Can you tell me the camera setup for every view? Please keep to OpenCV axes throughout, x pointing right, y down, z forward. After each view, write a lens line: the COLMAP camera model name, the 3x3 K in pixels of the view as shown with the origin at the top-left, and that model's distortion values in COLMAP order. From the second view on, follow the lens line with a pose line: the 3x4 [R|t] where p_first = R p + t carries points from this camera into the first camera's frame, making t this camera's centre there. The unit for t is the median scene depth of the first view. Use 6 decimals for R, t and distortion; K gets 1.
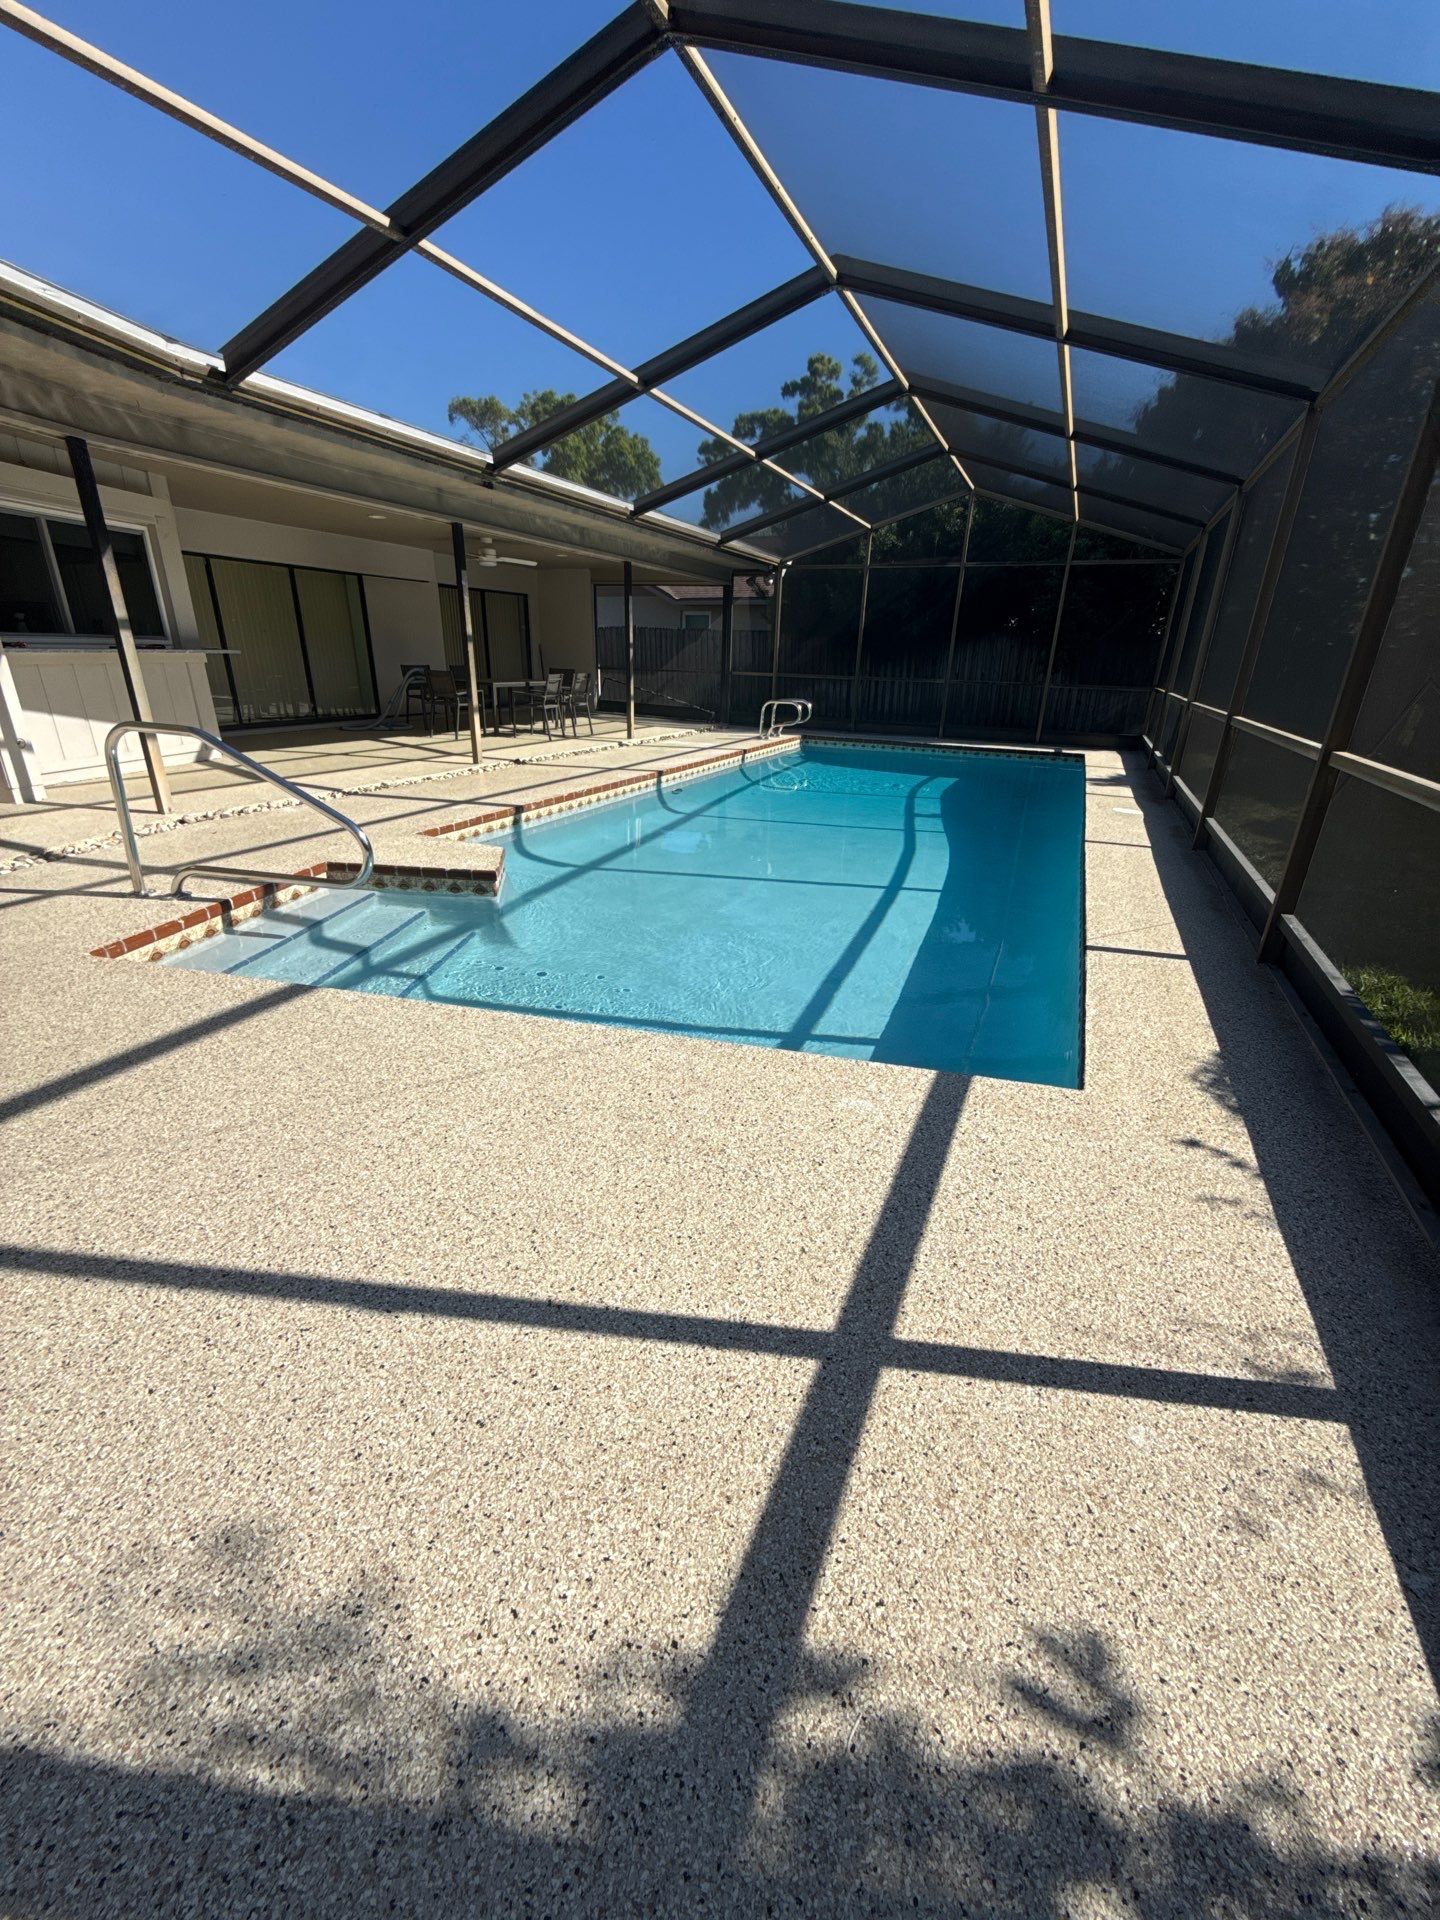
lens RADIAL K [[800.8, 0, 717.1], [0, 800.8, 966.9], [0, 0, 1]] dist [0.000331, -0.000262]
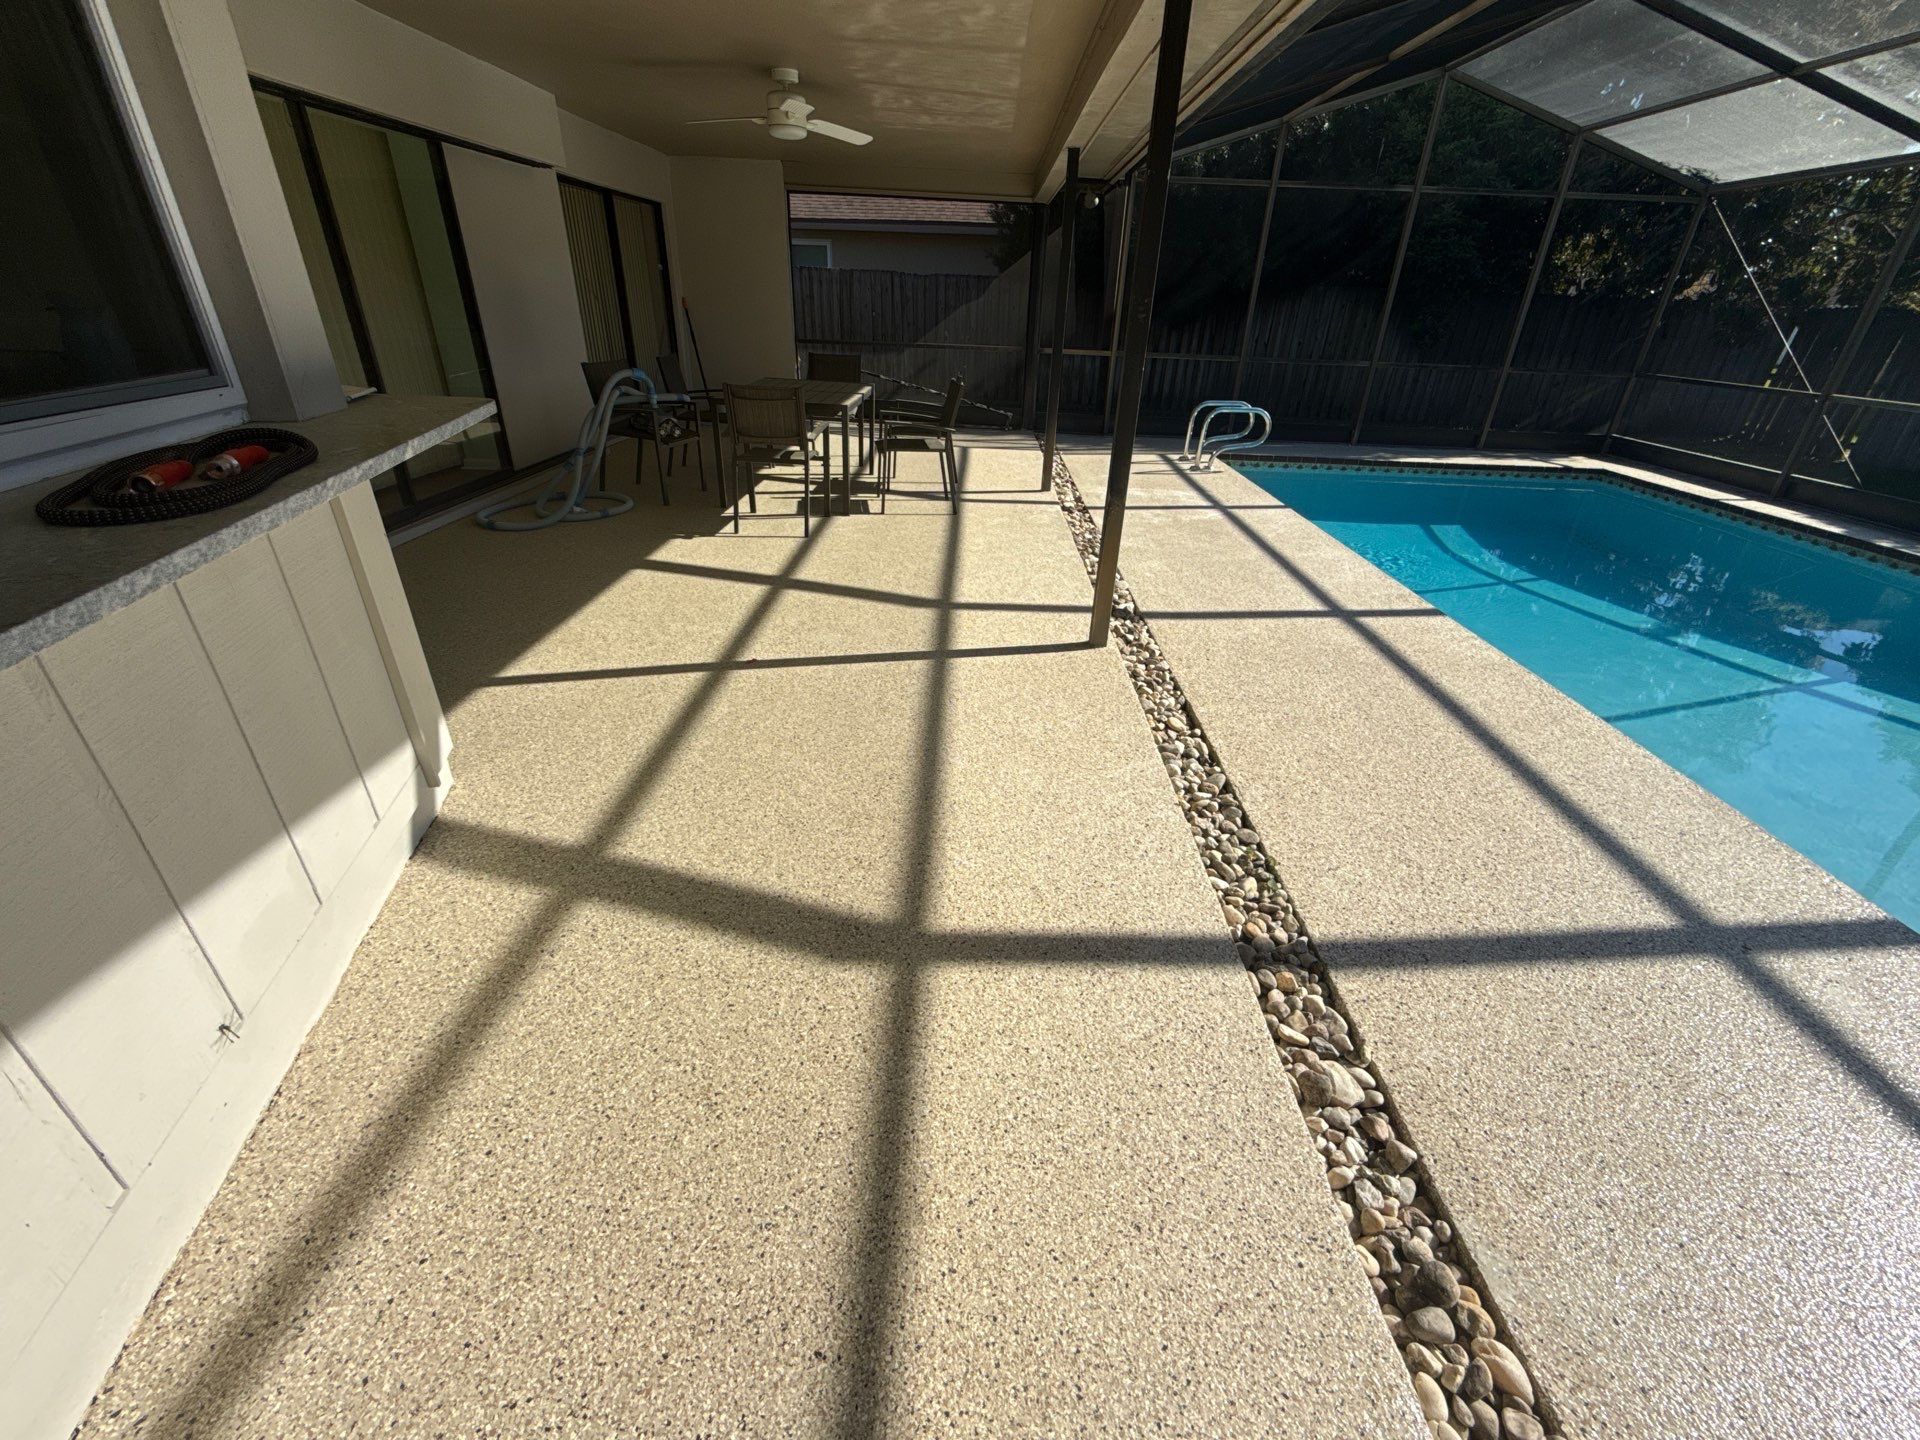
lens RADIAL K [[800.8, 0, 953.7], [0, 800.8, 721.6], [0, 0, 1]] dist [0.000331, -0.000262]
pose [[0.927043, -0.168978, 0.334720, -0.384733], [0.125495, 0.981039, 0.147691, -0.213525], [-0.353330, -0.094911, 0.930672, 0.476400]]
